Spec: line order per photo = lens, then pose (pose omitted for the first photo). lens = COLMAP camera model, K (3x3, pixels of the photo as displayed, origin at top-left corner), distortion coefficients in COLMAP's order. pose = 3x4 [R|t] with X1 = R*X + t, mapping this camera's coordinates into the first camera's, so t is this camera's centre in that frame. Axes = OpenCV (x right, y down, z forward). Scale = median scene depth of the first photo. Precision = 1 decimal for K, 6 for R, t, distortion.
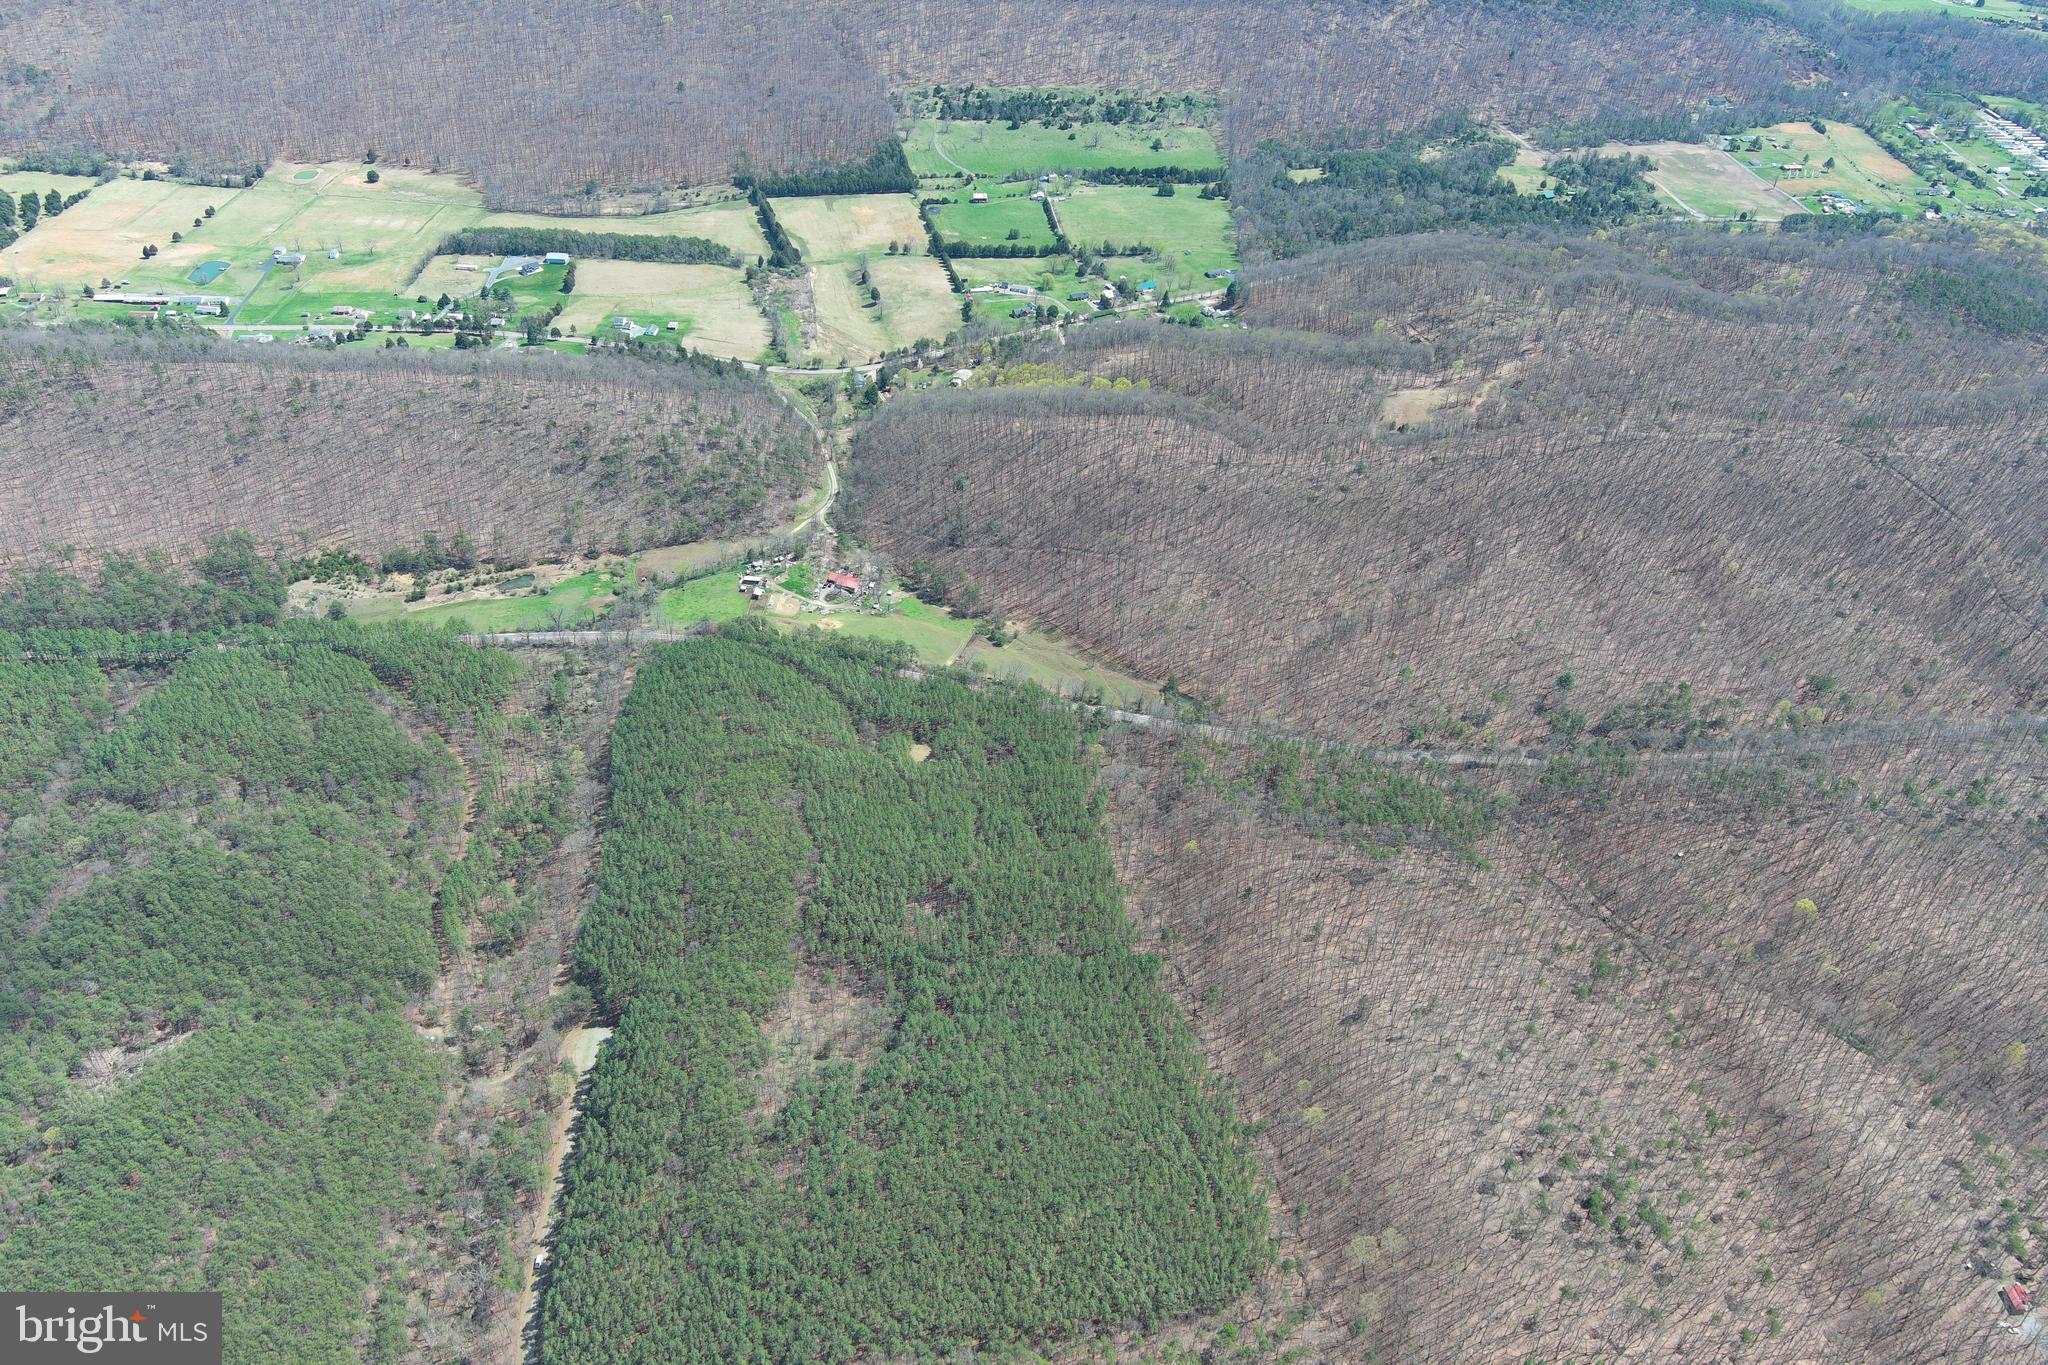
lens RADIAL K [[1592.3, 0, 1028.4], [0, 1592.3, 683.6], [0, 0, 1]] dist [0.010883, 0.004572]
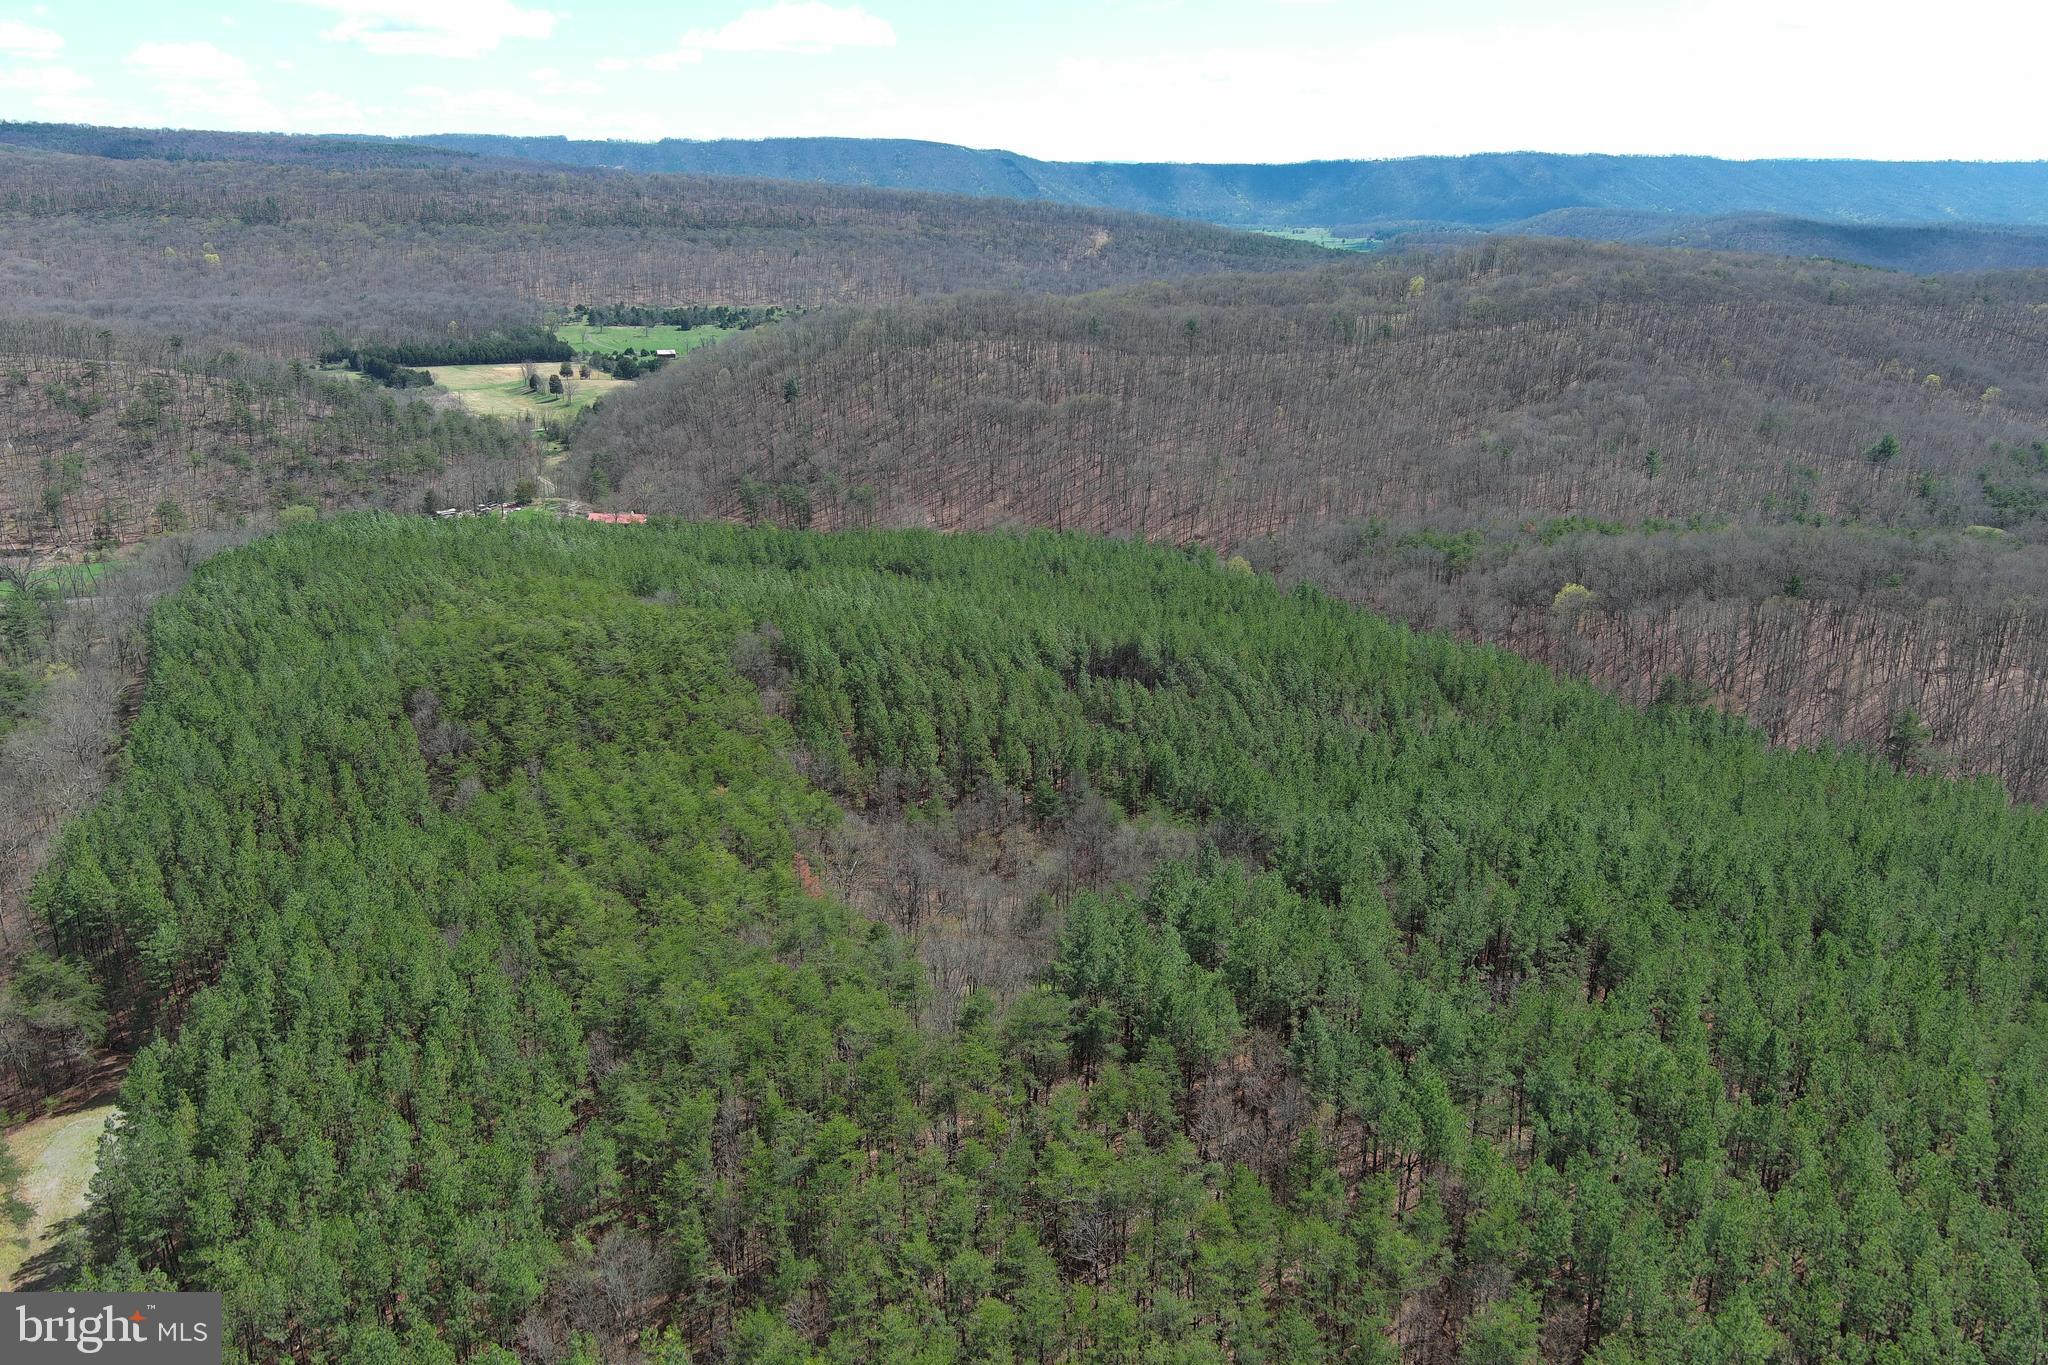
lens RADIAL K [[1592.3, 0, 1018.6], [0, 1592.3, 684.9], [0, 0, 1]] dist [0.010883, 0.004572]
pose [[0.958535, -0.117896, 0.259443, -0.135389], [0.199648, 0.927462, -0.316158, 0.190376], [-0.203349, 0.354846, 0.912542, 0.503837]]
